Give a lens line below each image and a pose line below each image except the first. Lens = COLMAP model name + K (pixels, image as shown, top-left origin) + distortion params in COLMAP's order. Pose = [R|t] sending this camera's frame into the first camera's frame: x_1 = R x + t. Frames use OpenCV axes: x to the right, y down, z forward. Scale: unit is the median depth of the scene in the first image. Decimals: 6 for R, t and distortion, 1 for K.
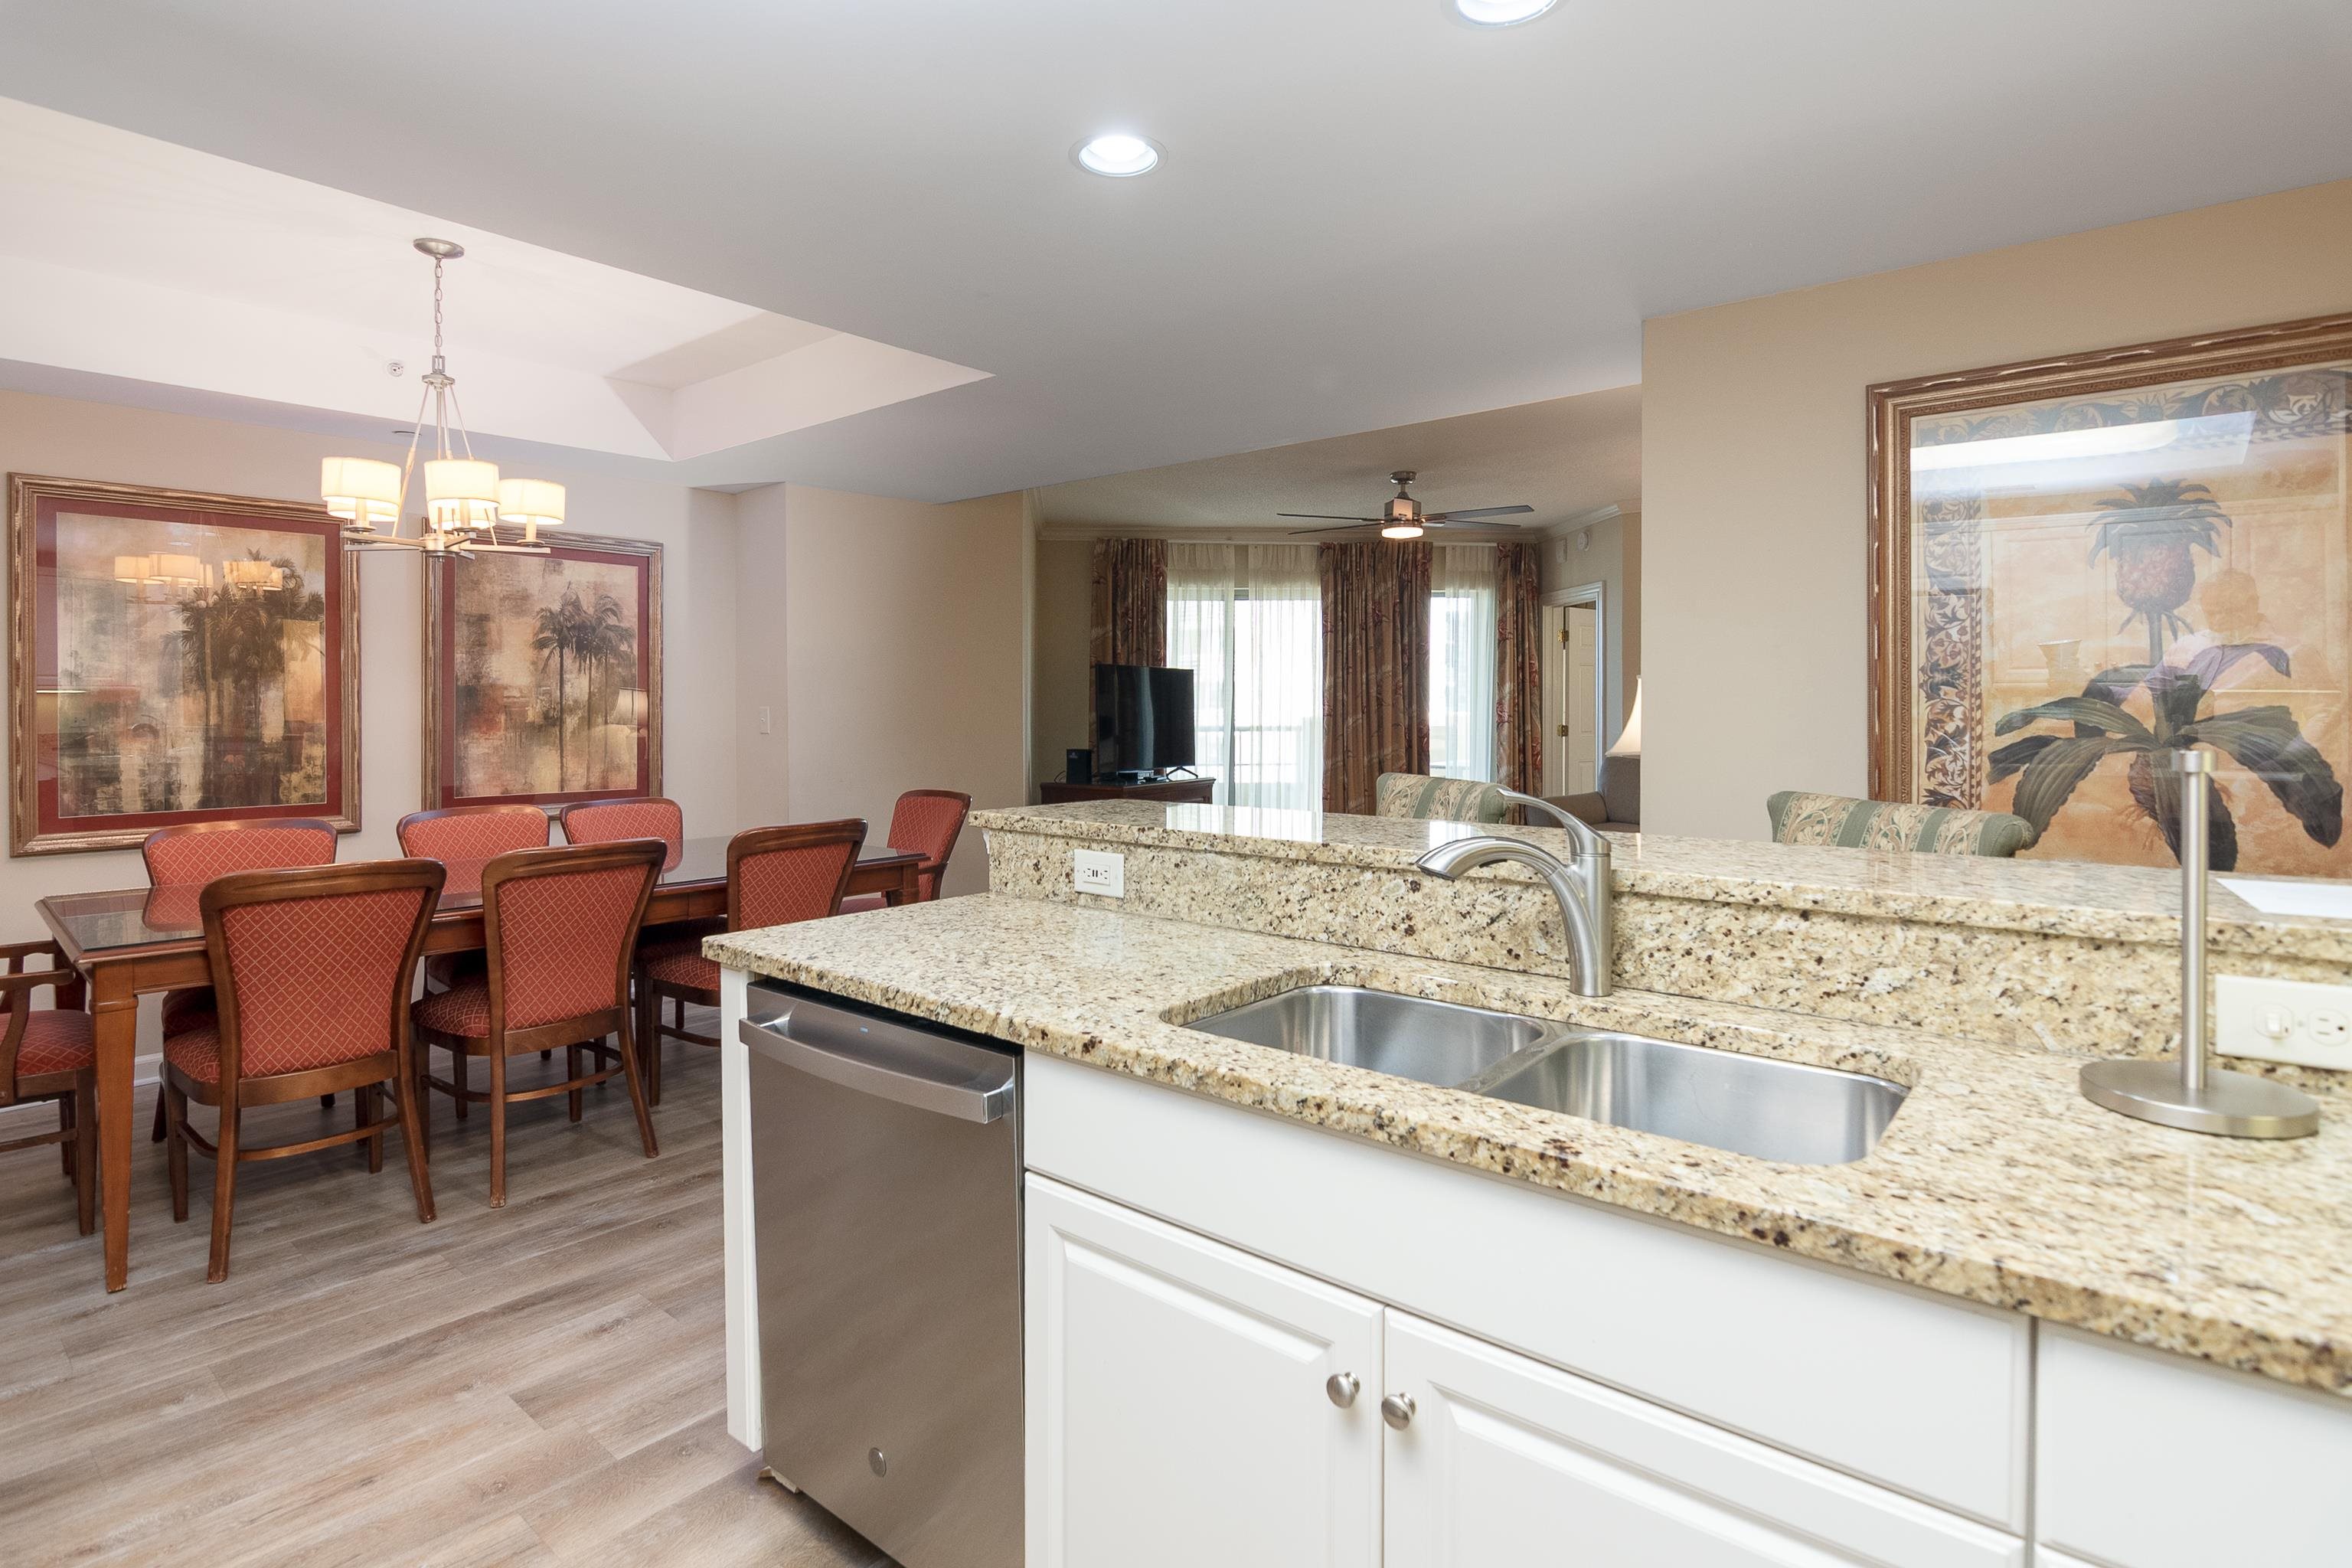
lens RADIAL K [[1175.4, 0, 1157.7], [0, 1175.4, 709.5], [0, 0, 1]] dist [-0.010843, -0.001471]
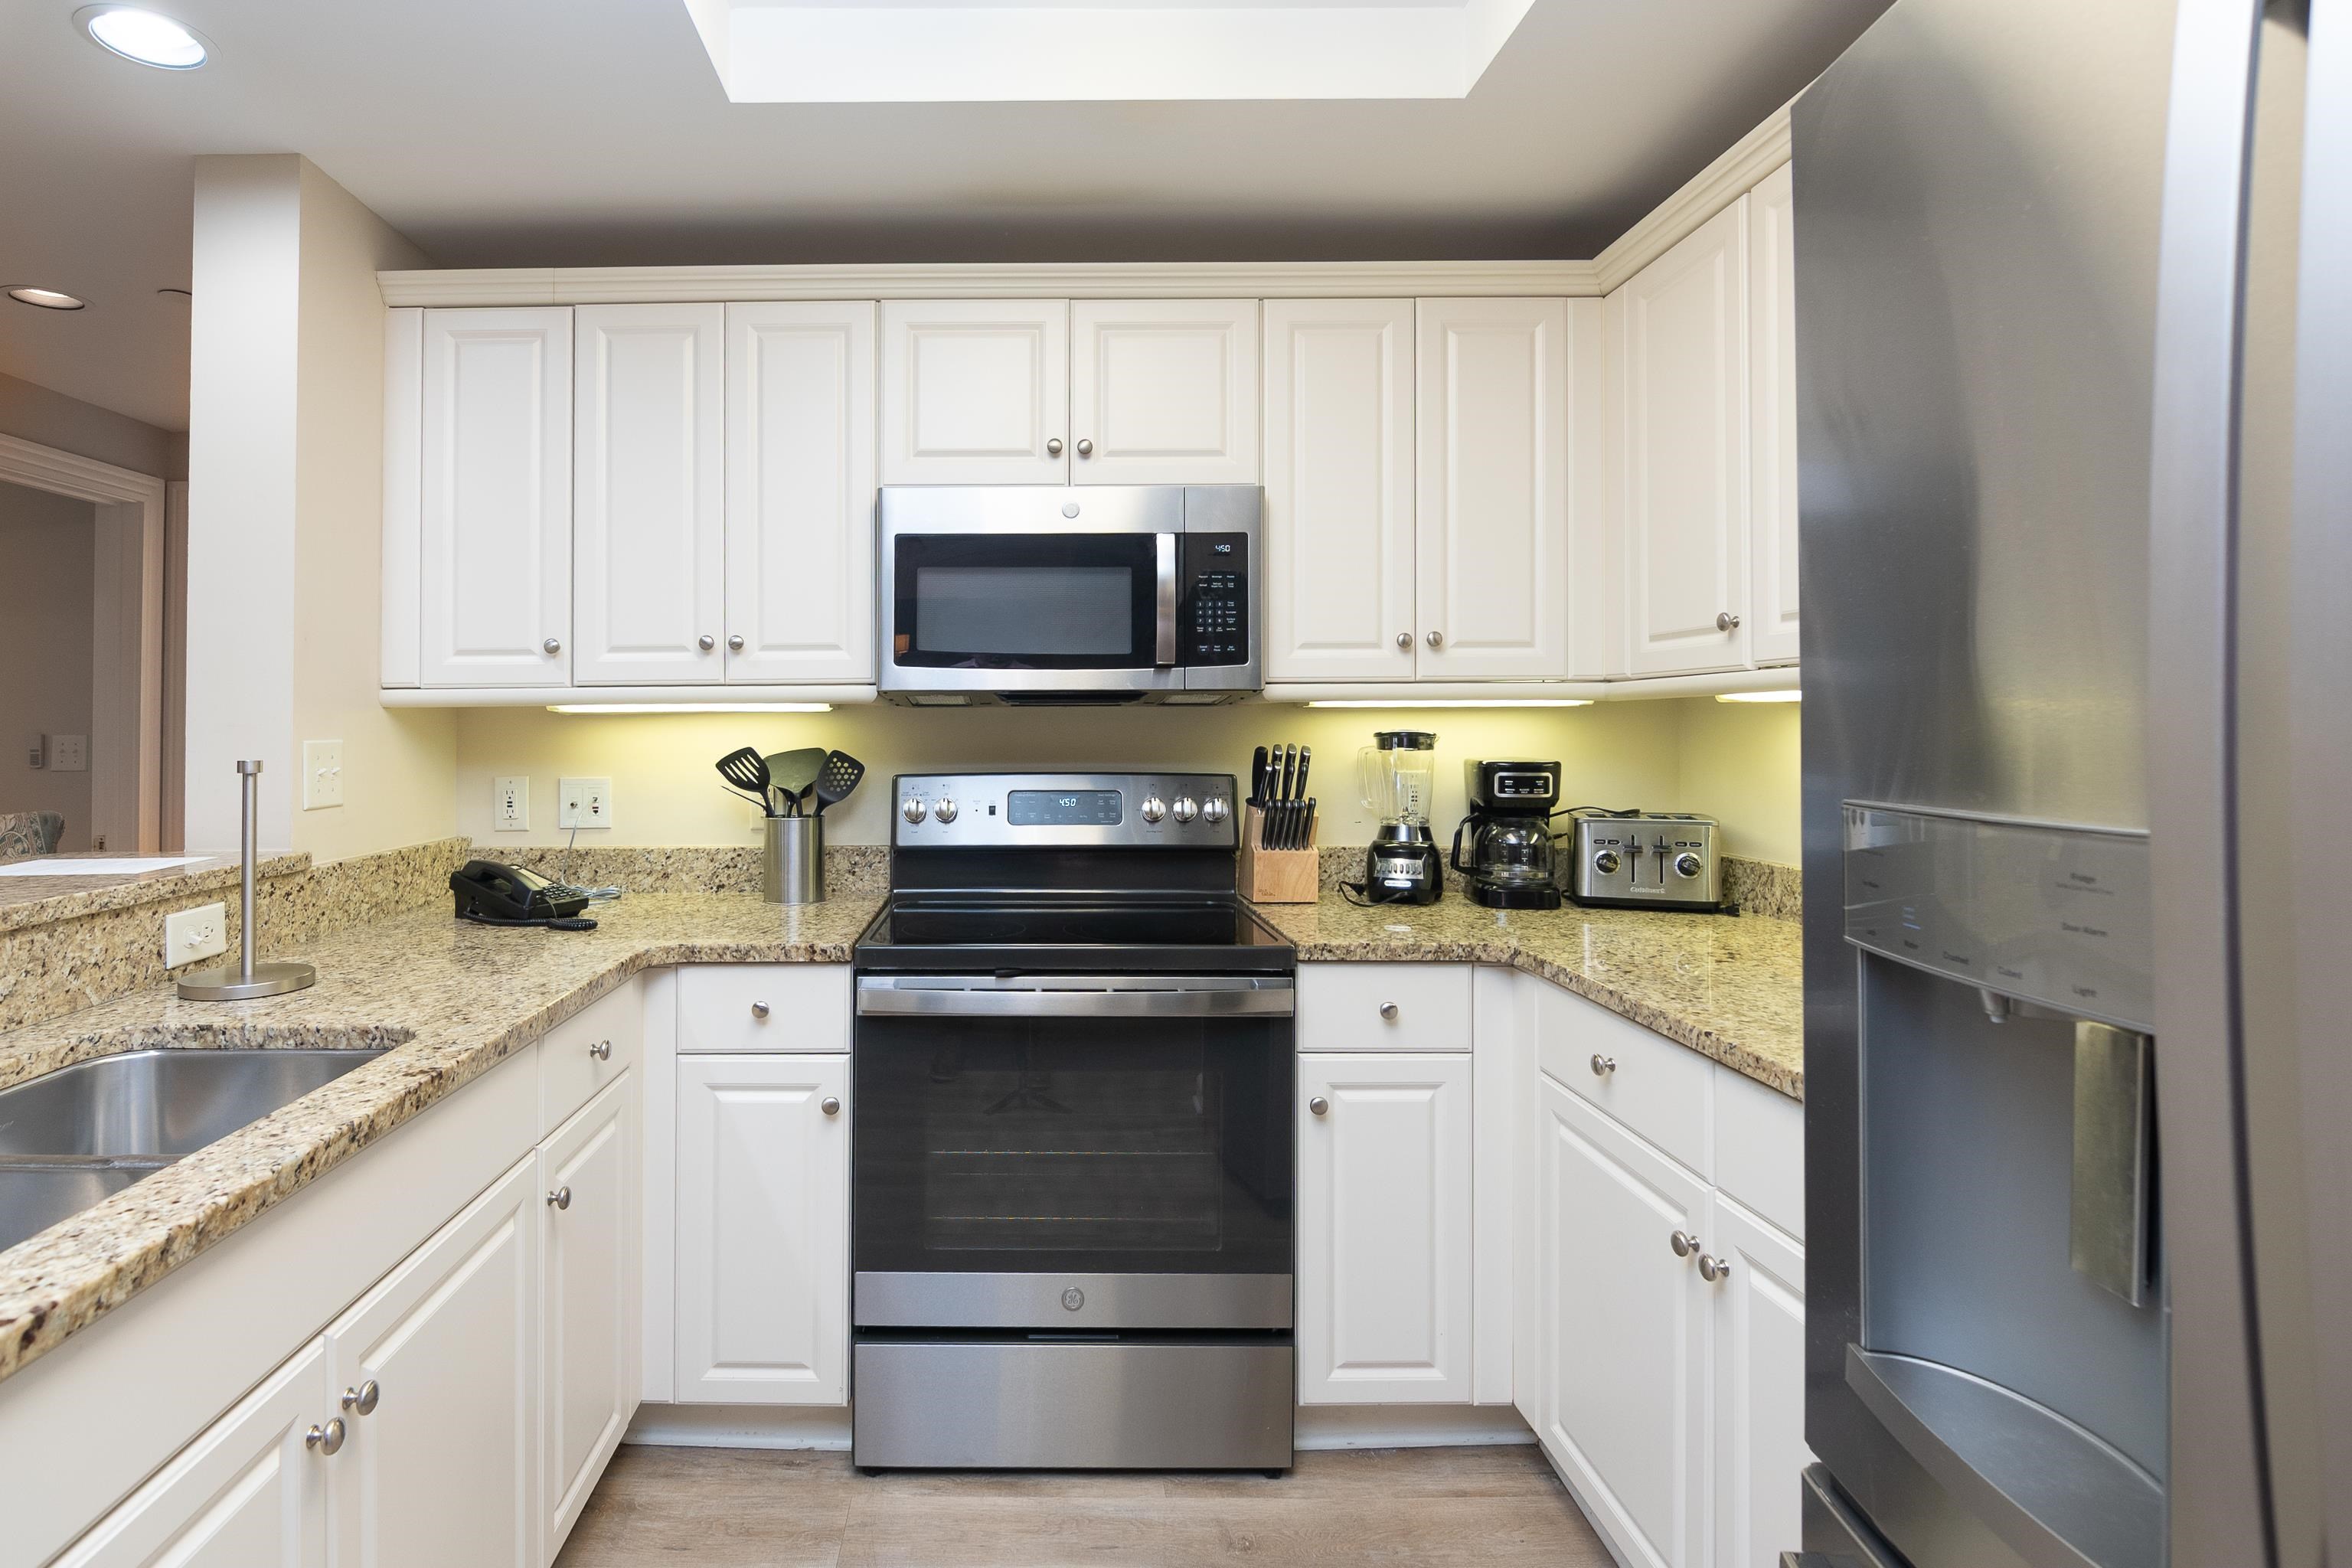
lens RADIAL K [[1204.6, 0, 1017.3], [0, 1204.6, 710.5], [0, 0, 1]] dist [-0.003309, -0.000545]
pose [[-0.651172, 0.013378, 0.758812, -0.245050], [0.008136, 0.999910, -0.010647, -0.001343], [-0.758887, -0.000759, -0.651222, 0.305572]]
